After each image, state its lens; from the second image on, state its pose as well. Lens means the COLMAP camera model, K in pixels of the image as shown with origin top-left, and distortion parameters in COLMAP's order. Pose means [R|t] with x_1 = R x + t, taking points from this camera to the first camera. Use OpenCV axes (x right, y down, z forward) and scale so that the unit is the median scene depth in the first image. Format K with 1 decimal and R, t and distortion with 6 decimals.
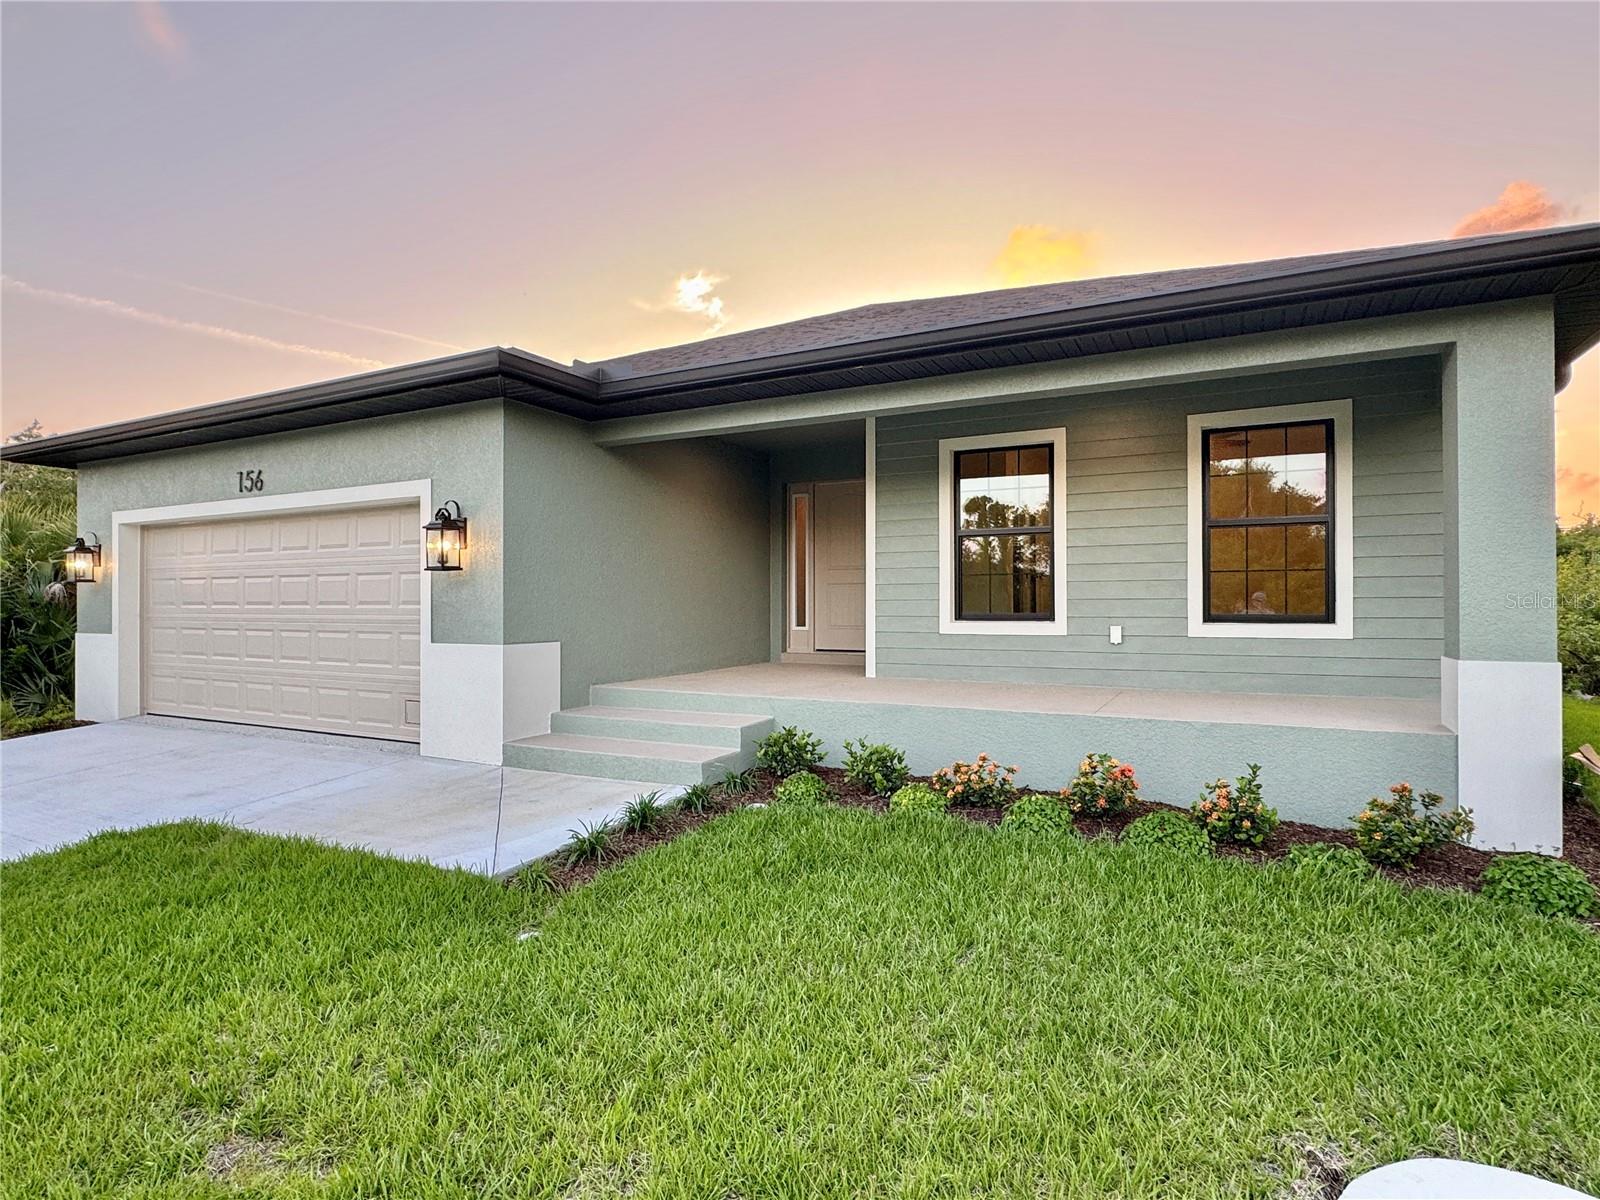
lens RADIAL K [[857.8, 0, 807.9], [0, 857.8, 607.8], [0, 0, 1]] dist [0.005327, -0.001055]
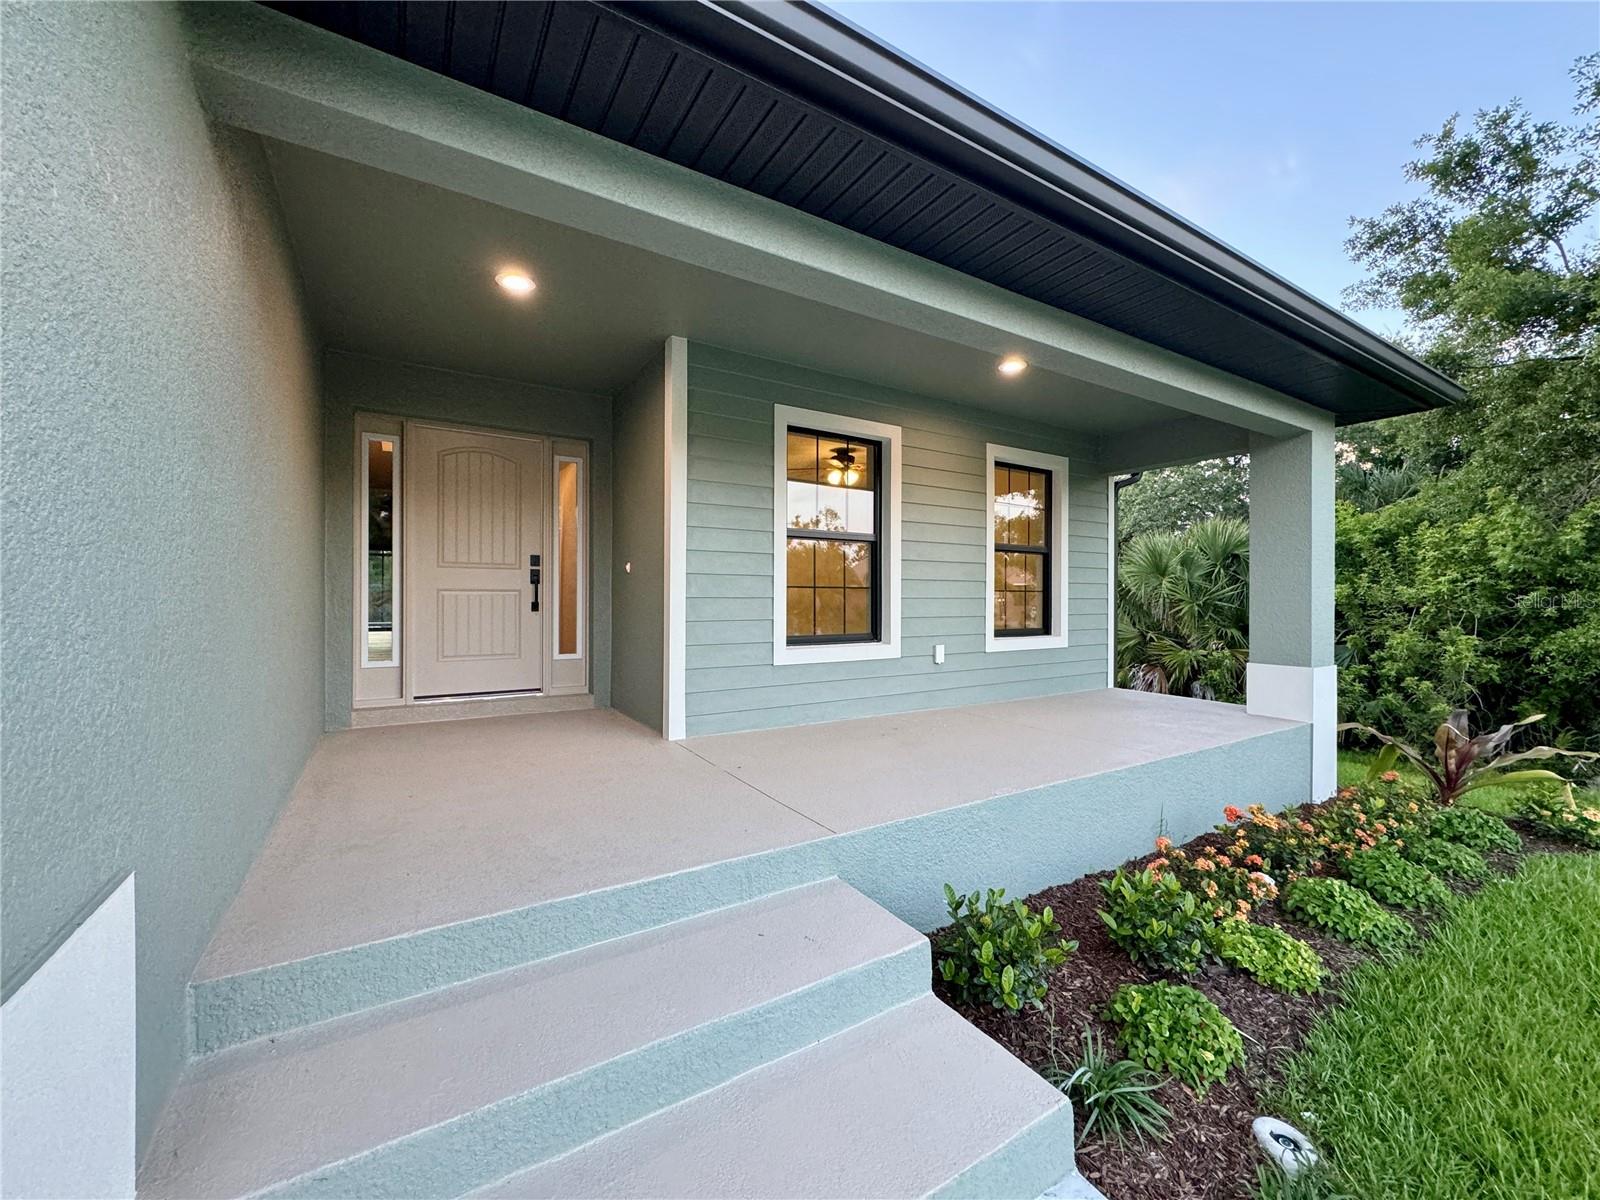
lens RADIAL K [[636.4, 0, 797.2], [0, 636.4, 603.4], [0, 0, 1]] dist [0.001032, -0.000853]
pose [[0.507270, 0.002778, 0.861783, -0.337611], [0.002940, 0.999983, -0.004954, -0.022637], [-0.861782, 0.005047, 0.507253, 0.770759]]
